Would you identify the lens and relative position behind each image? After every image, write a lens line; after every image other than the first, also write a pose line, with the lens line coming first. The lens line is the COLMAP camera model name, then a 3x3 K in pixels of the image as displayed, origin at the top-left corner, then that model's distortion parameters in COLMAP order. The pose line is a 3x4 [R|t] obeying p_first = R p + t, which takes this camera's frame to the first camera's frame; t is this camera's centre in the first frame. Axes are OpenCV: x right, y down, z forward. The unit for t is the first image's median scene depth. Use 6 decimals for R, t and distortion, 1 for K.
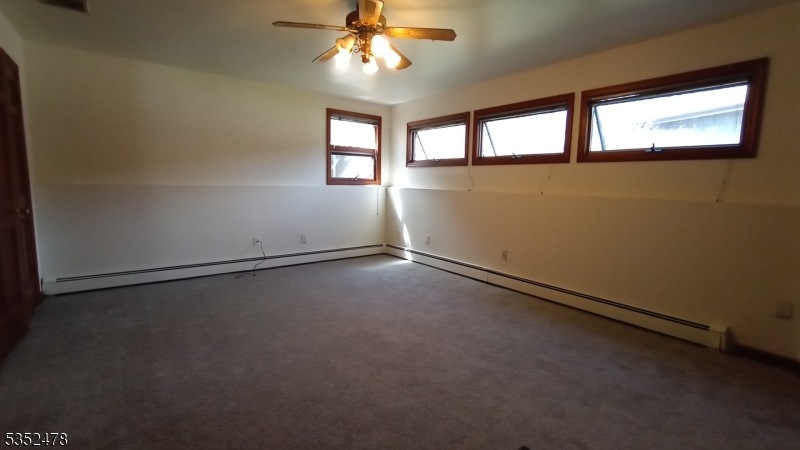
lens RADIAL K [[364.7, 0, 401.4], [0, 364.7, 226.5], [0, 0, 1]] dist [0.013411, 0.000120]
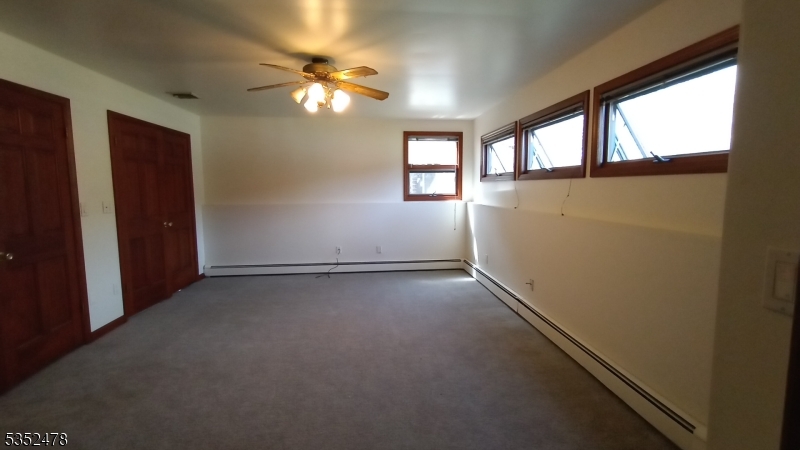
lens RADIAL K [[364.7, 0, 401.3], [0, 364.7, 224.3], [0, 0, 1]] dist [0.013411, 0.000120]
pose [[0.846421, 0.028092, -0.531772, 0.368093], [-0.041296, 0.999063, -0.012954, -0.030402], [0.530910, 0.032924, 0.846788, 0.076665]]
